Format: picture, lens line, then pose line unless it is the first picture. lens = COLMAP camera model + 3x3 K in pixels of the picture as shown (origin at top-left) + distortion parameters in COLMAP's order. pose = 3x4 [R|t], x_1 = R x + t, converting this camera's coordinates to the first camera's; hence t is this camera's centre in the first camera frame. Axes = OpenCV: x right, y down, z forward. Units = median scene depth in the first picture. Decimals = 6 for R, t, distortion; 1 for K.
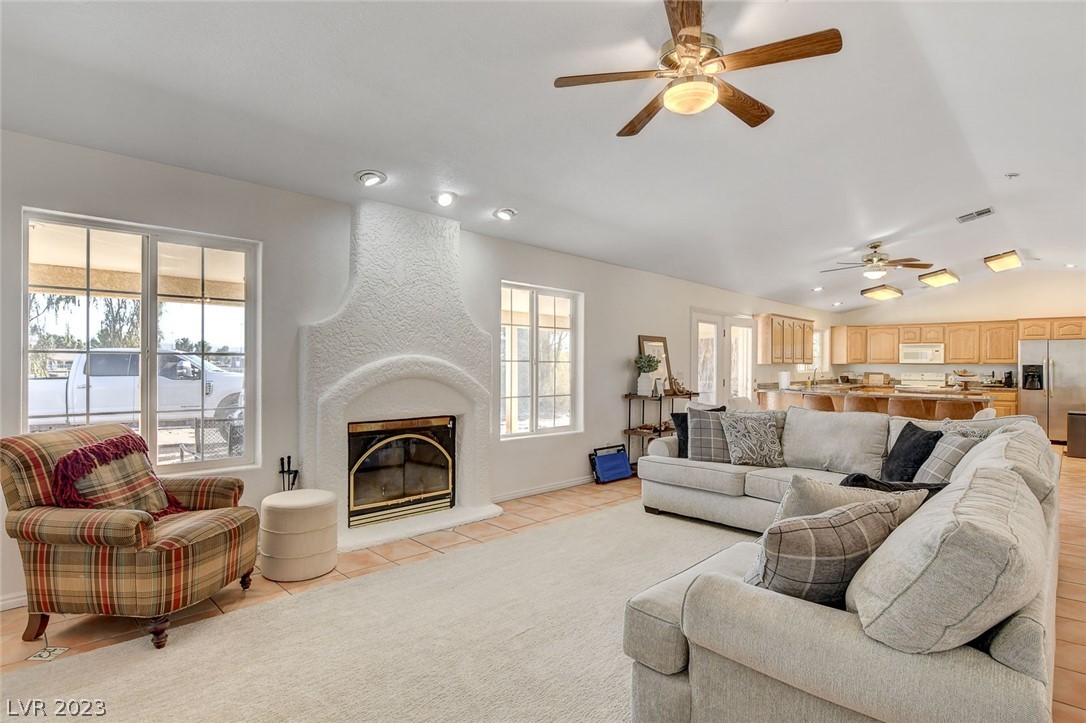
lens RADIAL K [[554.7, 0, 543.0], [0, 554.7, 361.5], [0, 0, 1]] dist [-0.023267, -0.000511]
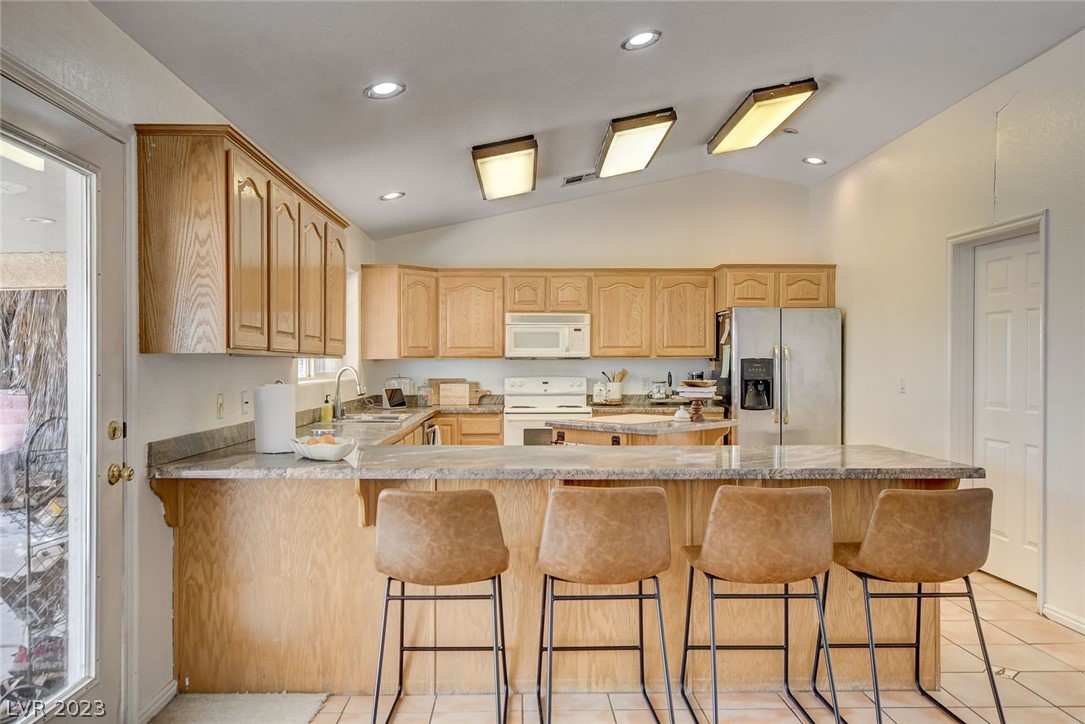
lens RADIAL K [[789.4, 0, 538.7], [0, 789.4, 371.6], [0, 0, 1]] dist [-0.000643, 0.002659]
pose [[0.696207, -0.011229, 0.717753, 0.251653], [0.002713, 0.999912, 0.013012, 0.007863], [-0.717836, -0.007112, 0.696176, 0.637507]]
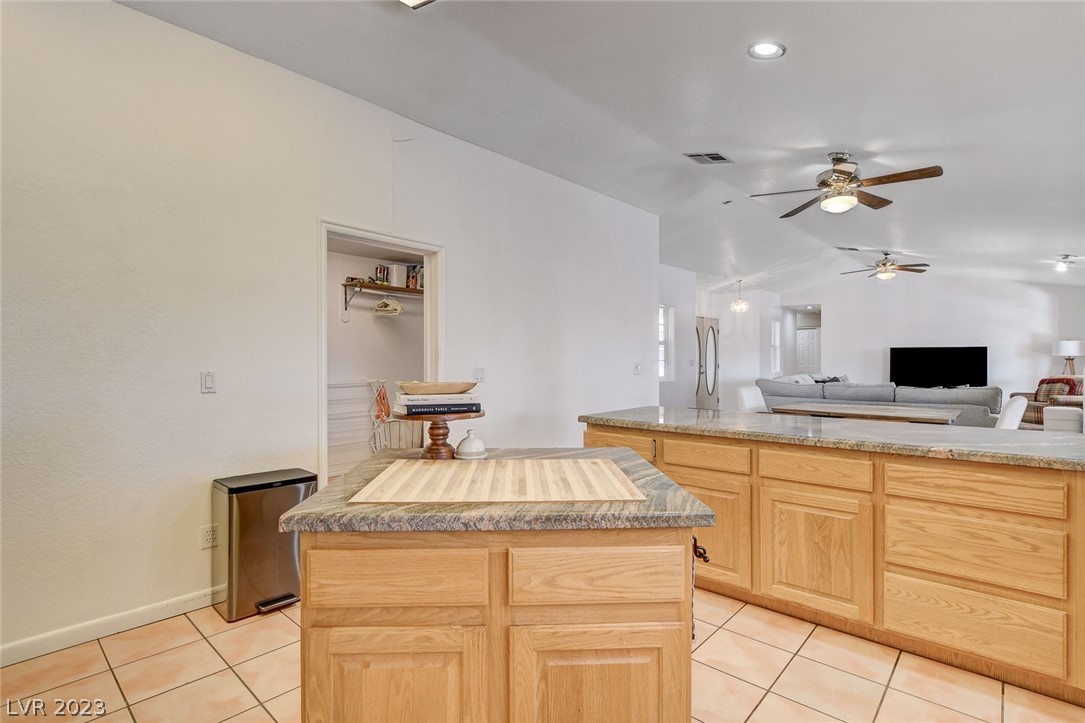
lens RADIAL K [[525.2, 0, 545.9], [0, 525.2, 358.7], [0, 0, 1]] dist [-0.005212, -0.000503]
pose [[-0.998722, -0.005295, -0.050271, 0.701291], [-0.005307, 0.999986, 0.000109, 0.012388], [0.050270, 0.000375, -0.998736, 1.148312]]
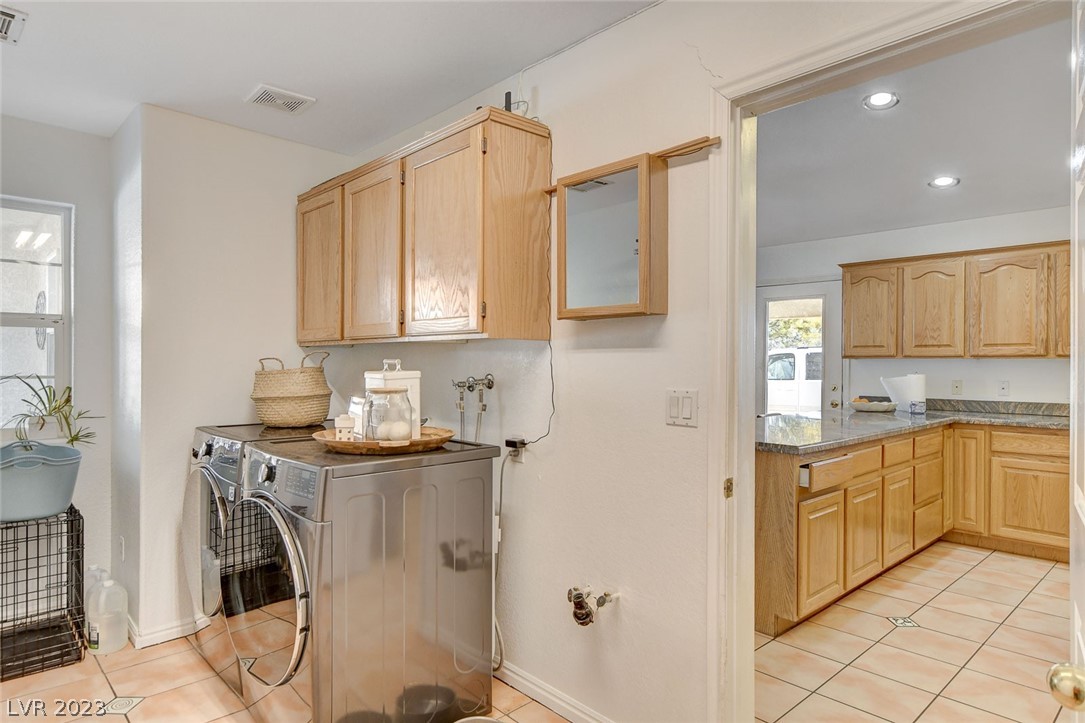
lens RADIAL K [[640.9, 0, 542.5], [0, 640.9, 361.5], [0, 0, 1]] dist [0.013849, 0.000083]
pose [[-0.040899, -0.009266, -0.999120, 0.975707], [-0.006418, 0.999939, -0.009011, 0.014269], [0.999143, 0.006044, -0.040956, 0.685200]]
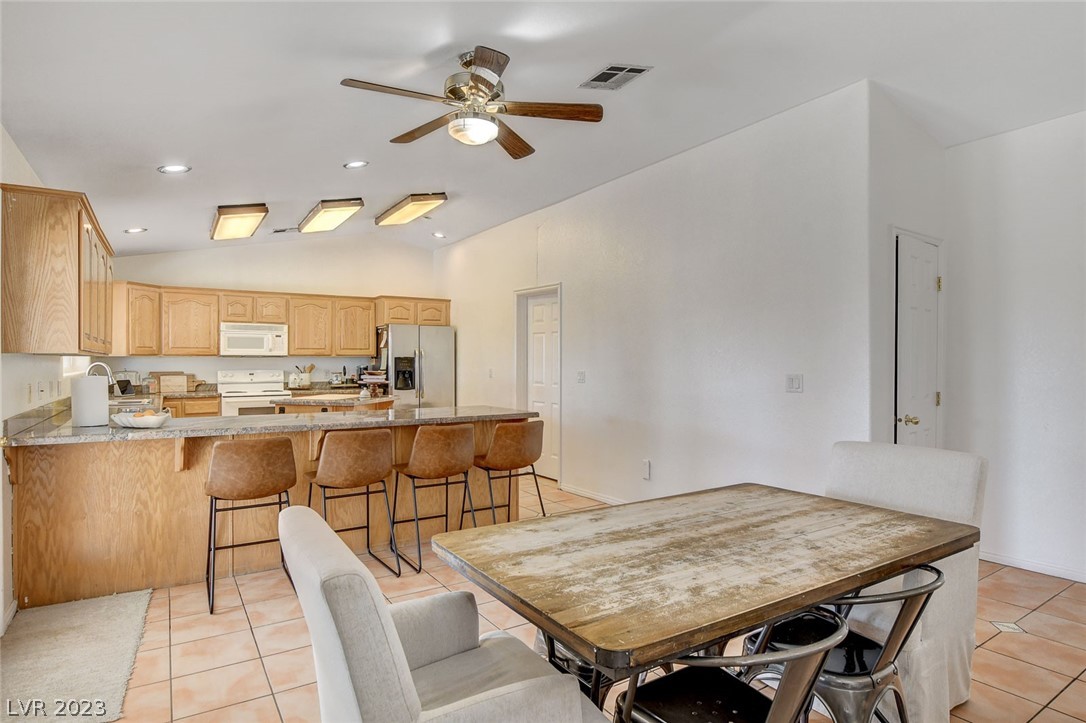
lens RADIAL K [[582.6, 0, 541.1], [0, 582.6, 363.3], [0, 0, 1]] dist [-0.022865, 0.001260]
pose [[0.218012, -0.009532, 0.975900, 0.139703], [-0.000565, 0.999951, 0.009893, 0.006457], [-0.975946, -0.002708, 0.217996, 0.623862]]
